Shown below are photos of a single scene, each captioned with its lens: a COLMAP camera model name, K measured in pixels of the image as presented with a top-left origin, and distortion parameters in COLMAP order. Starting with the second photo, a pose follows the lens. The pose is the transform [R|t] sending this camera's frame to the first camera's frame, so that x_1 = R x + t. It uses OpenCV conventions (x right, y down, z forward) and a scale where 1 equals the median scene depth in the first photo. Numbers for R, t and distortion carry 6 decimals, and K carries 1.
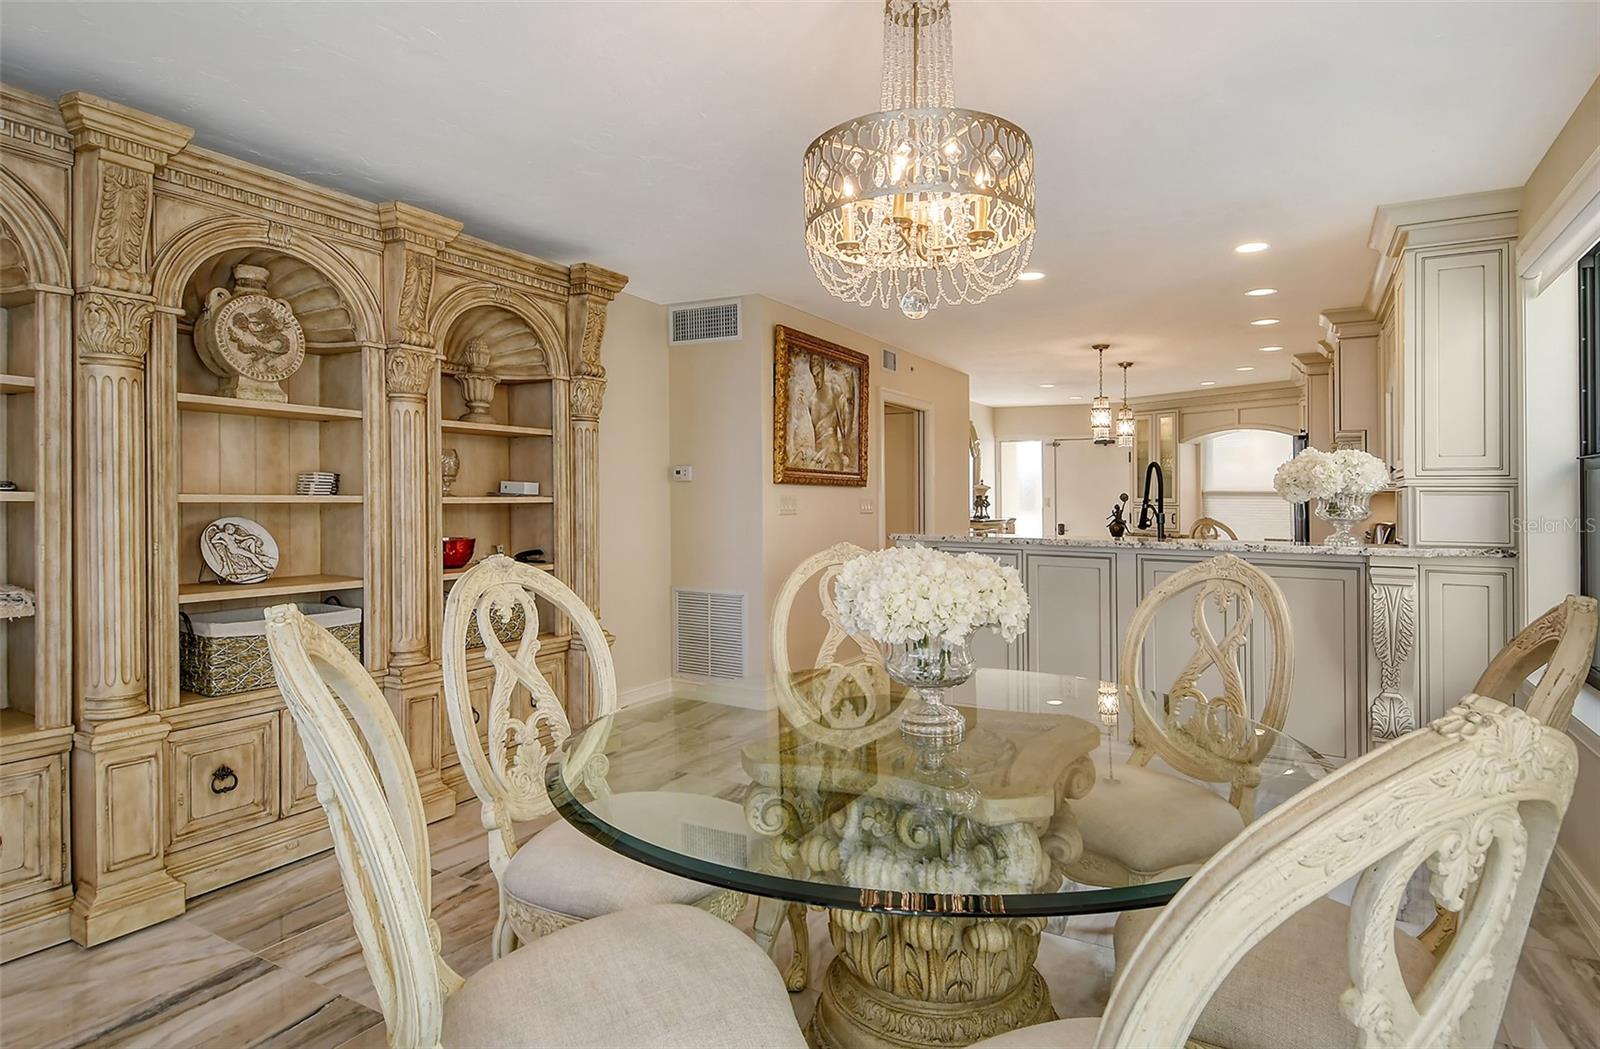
lens RADIAL K [[860.0, 0, 830.6], [0, 860.0, 502.2], [0, 0, 1]] dist [0.028536, -0.015409]
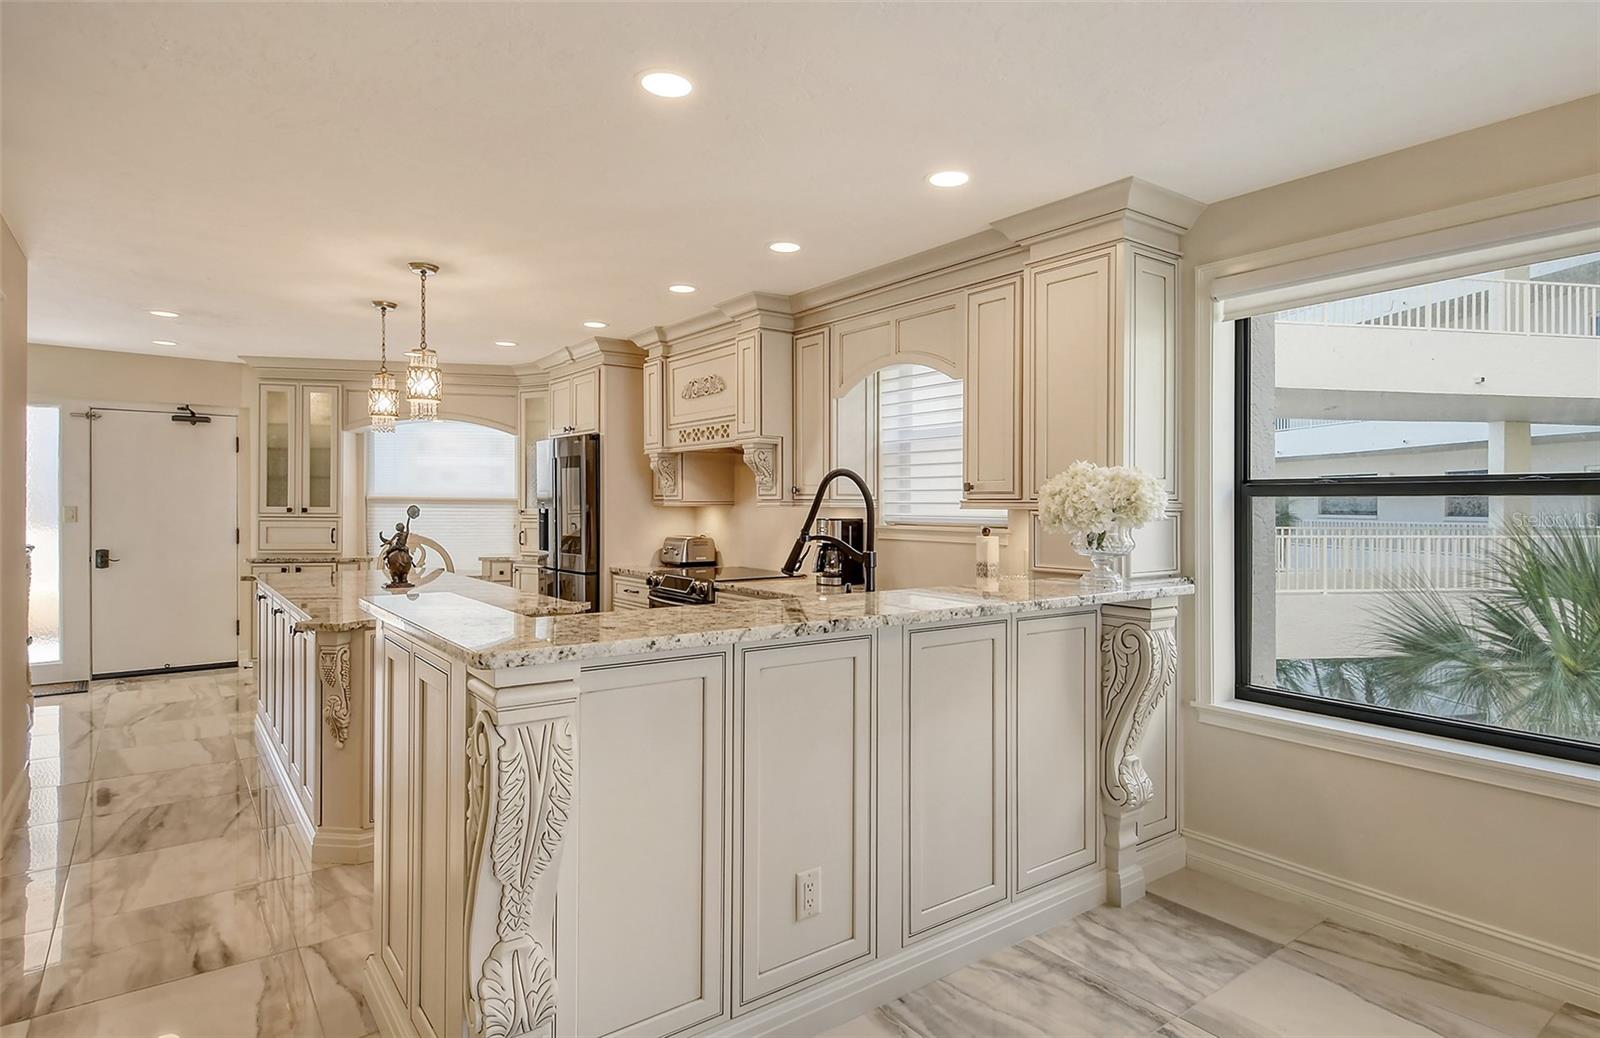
lens RADIAL K [[860.0, 0, 822.7], [0, 860.0, 507.5], [0, 0, 1]] dist [0.028536, -0.015409]
pose [[0.406880, -0.006962, 0.913455, -0.204440], [-0.001216, 0.999966, 0.008163, -0.025497], [-0.913481, -0.004432, 0.406857, 0.782861]]
